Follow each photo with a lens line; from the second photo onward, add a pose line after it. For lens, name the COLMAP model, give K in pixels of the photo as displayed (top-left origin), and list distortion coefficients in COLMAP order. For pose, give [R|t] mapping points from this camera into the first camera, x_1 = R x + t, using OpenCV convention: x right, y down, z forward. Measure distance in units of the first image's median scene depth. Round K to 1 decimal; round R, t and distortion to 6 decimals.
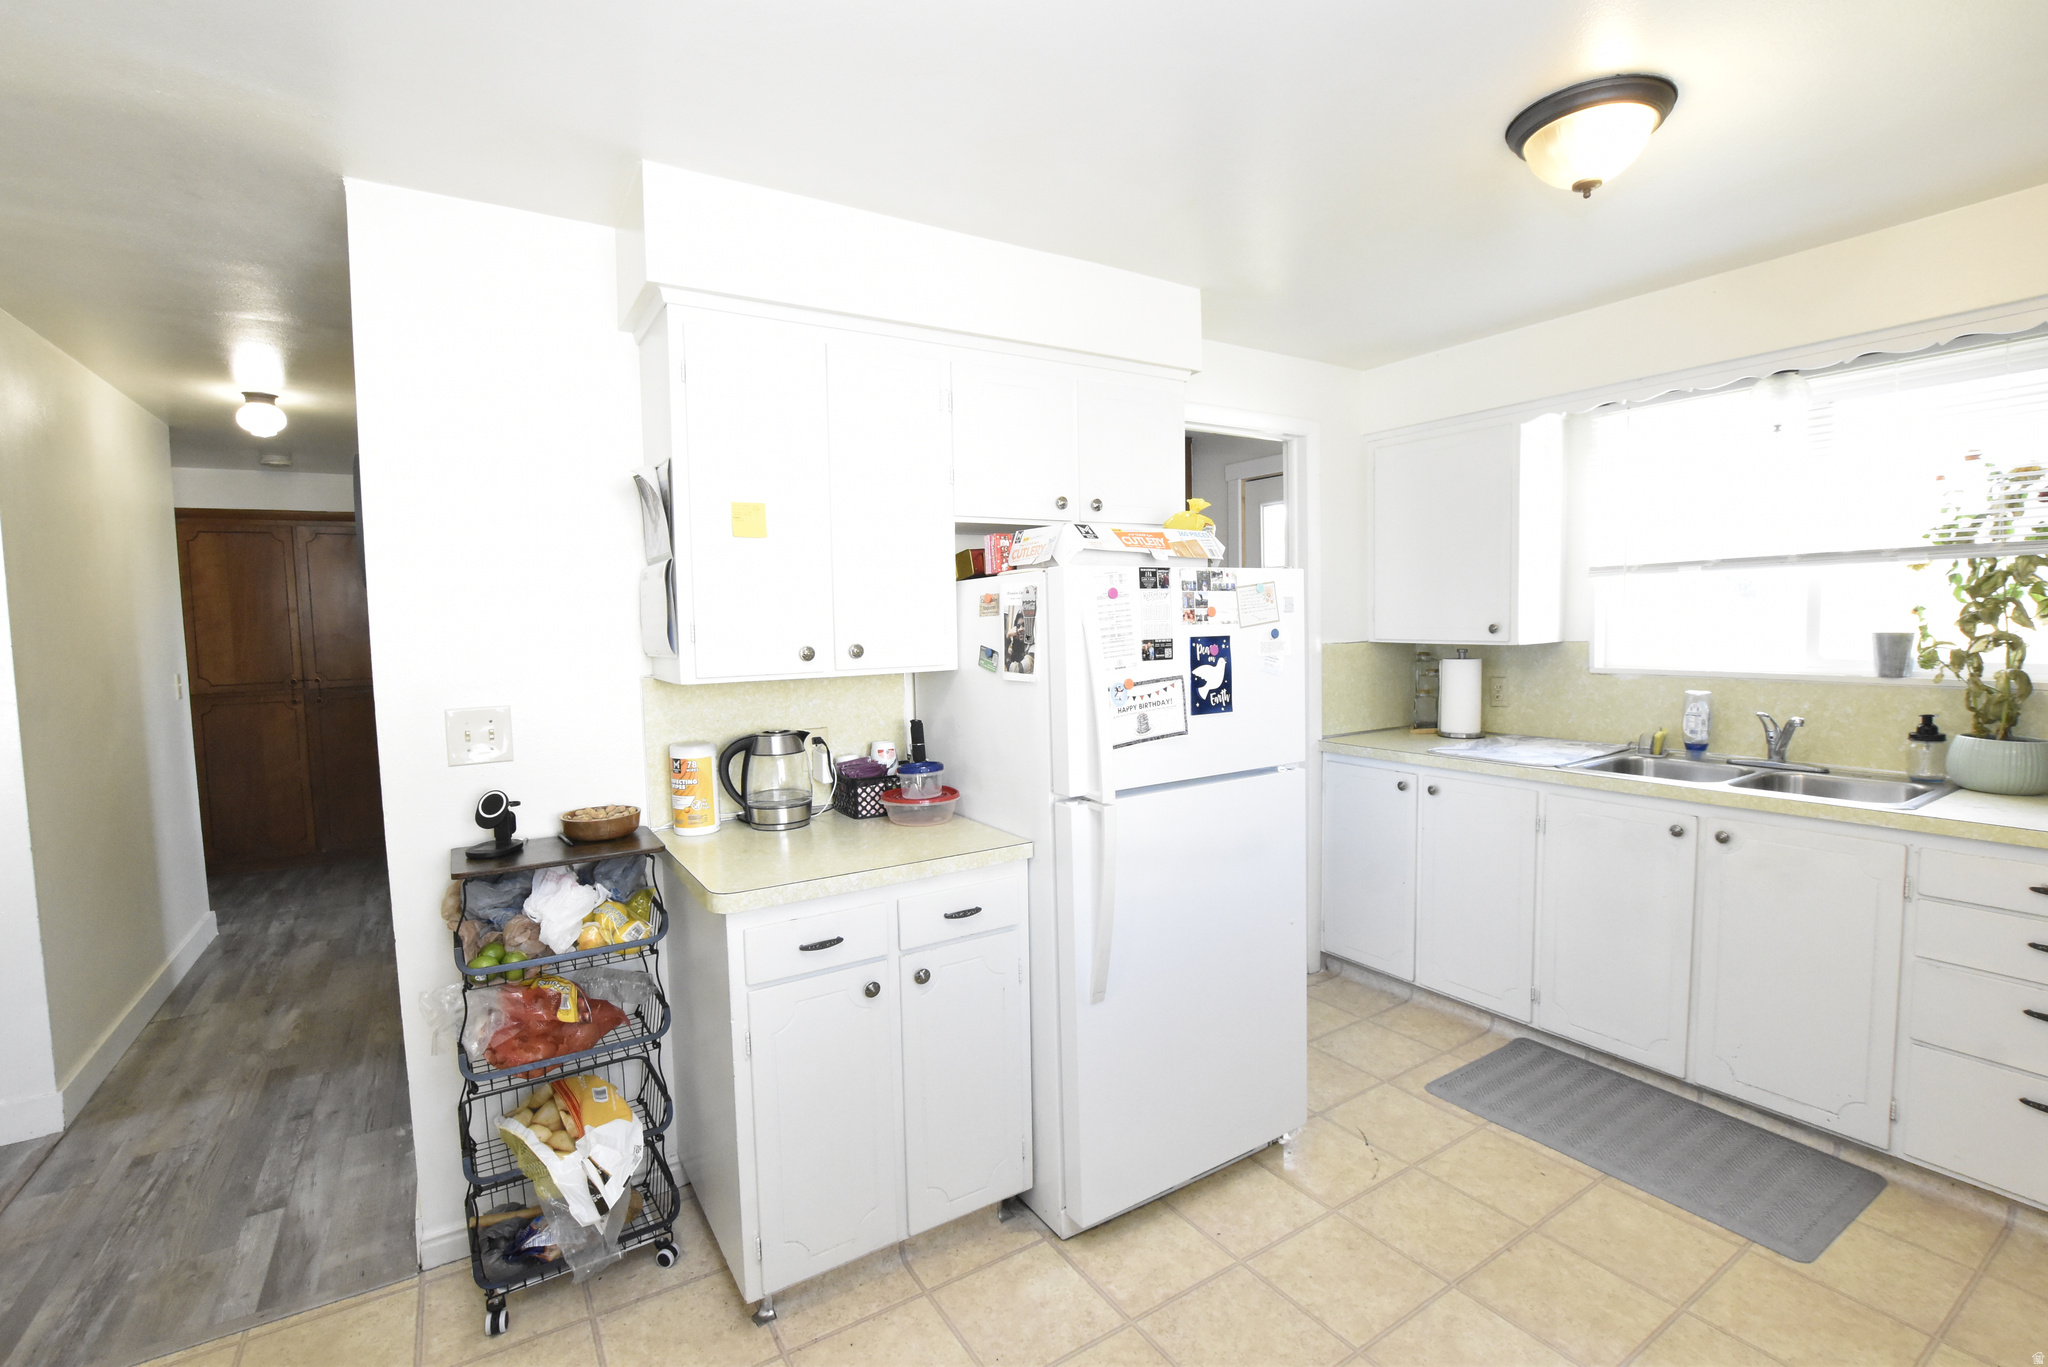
lens RADIAL K [[909.8, 0, 1020.2], [0, 909.8, 680.9], [0, 0, 1]] dist [-0.034175, 0.006159]
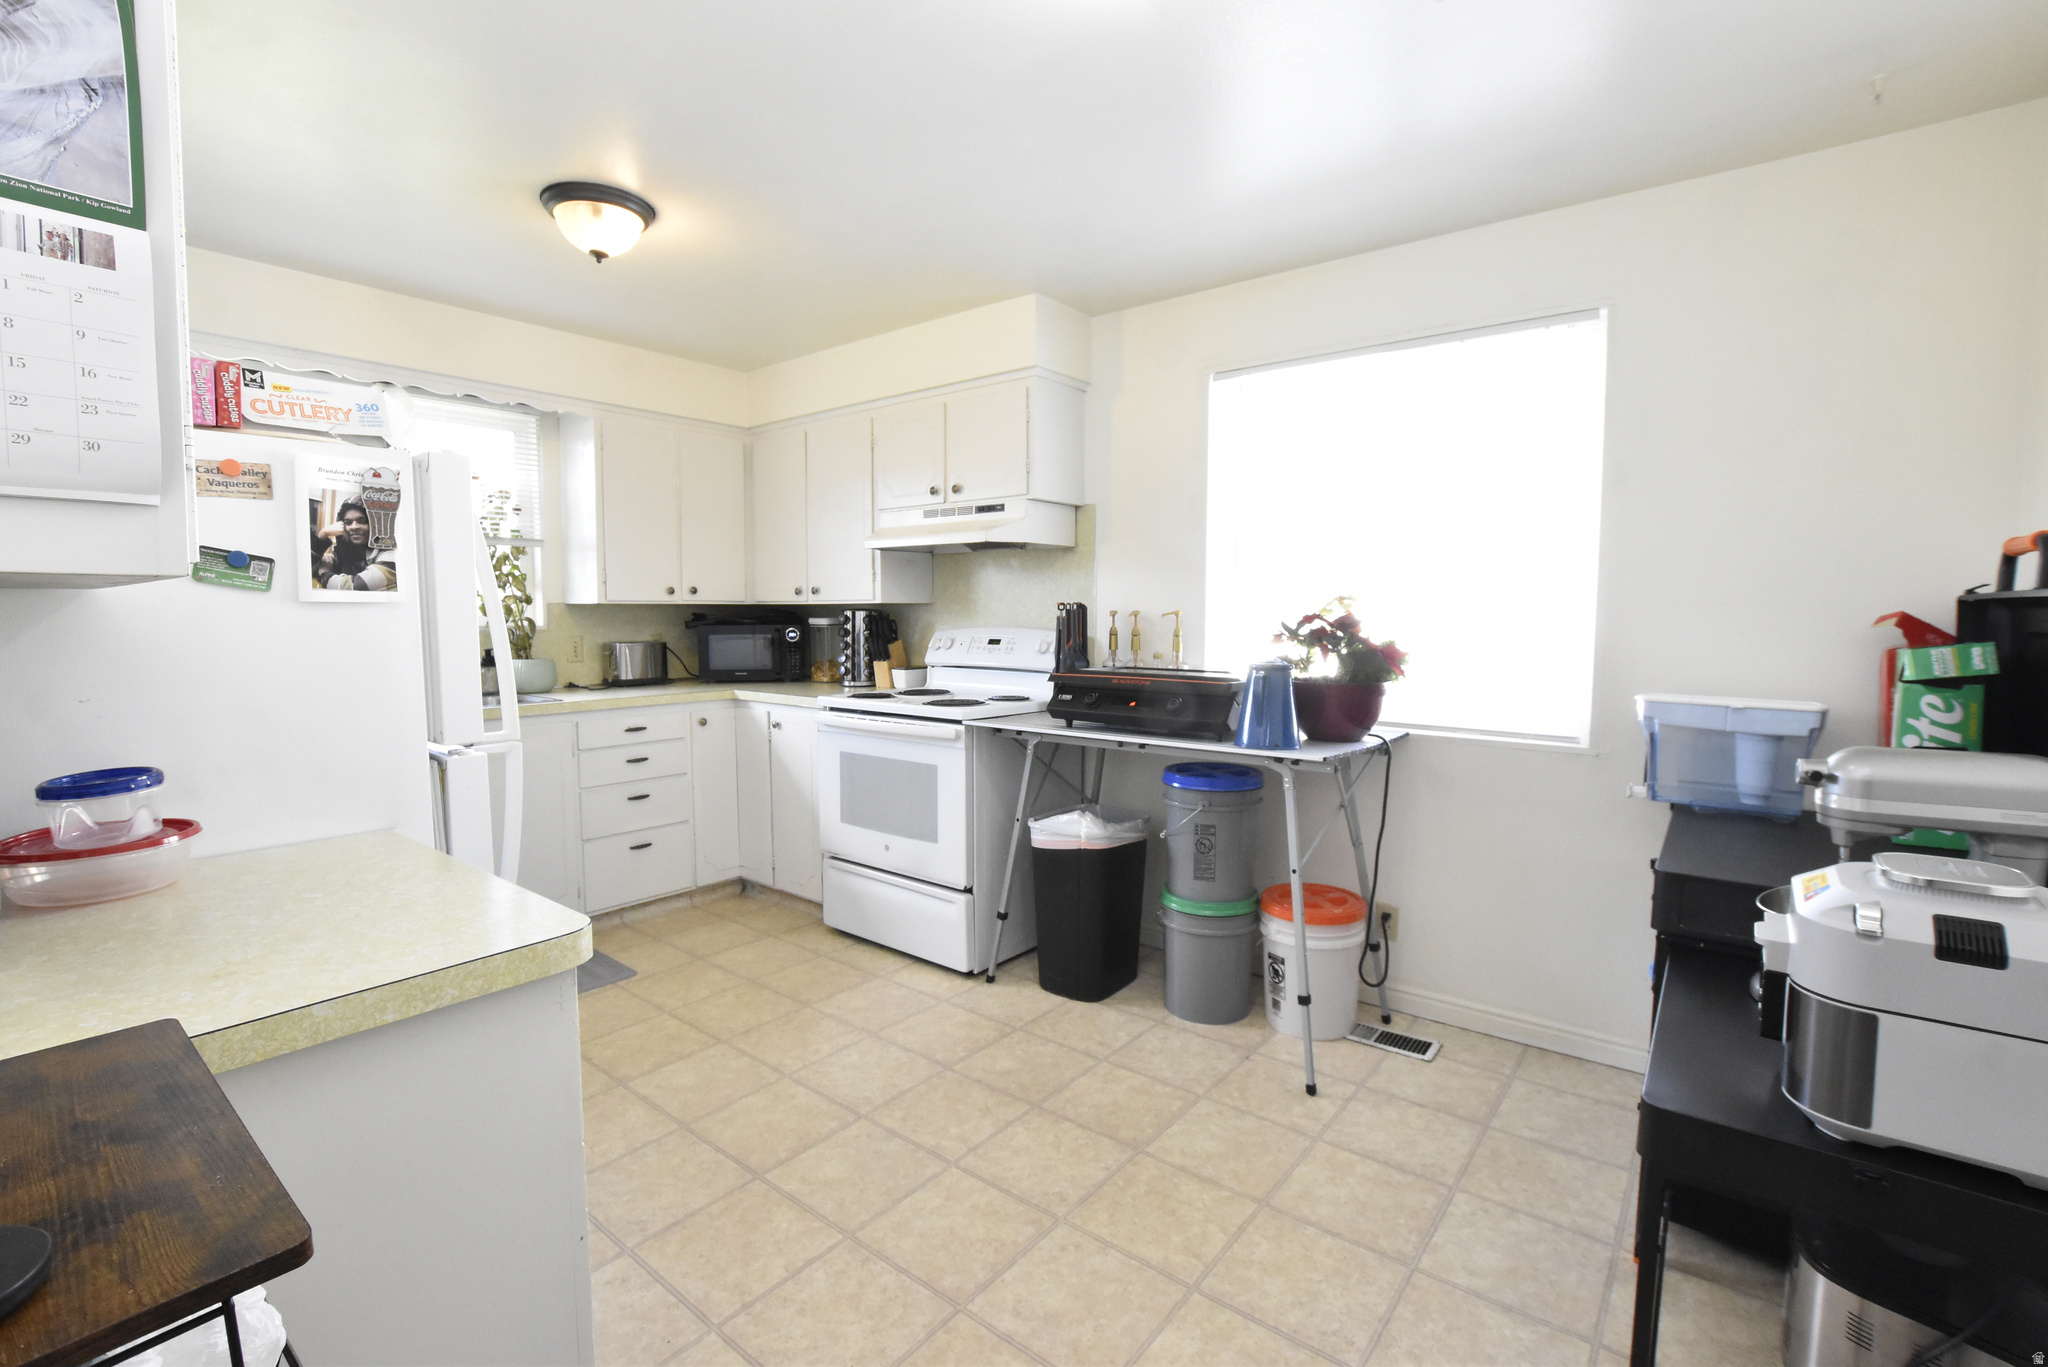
lens RADIAL K [[909.8, 0, 1020.9], [0, 909.8, 683.2], [0, 0, 1]] dist [-0.034175, 0.006159]
pose [[-0.320116, -0.053357, 0.945875, -0.802365], [0.066851, 0.994652, 0.078733, 0.041229], [-0.945017, 0.088436, -0.314837, 0.742502]]
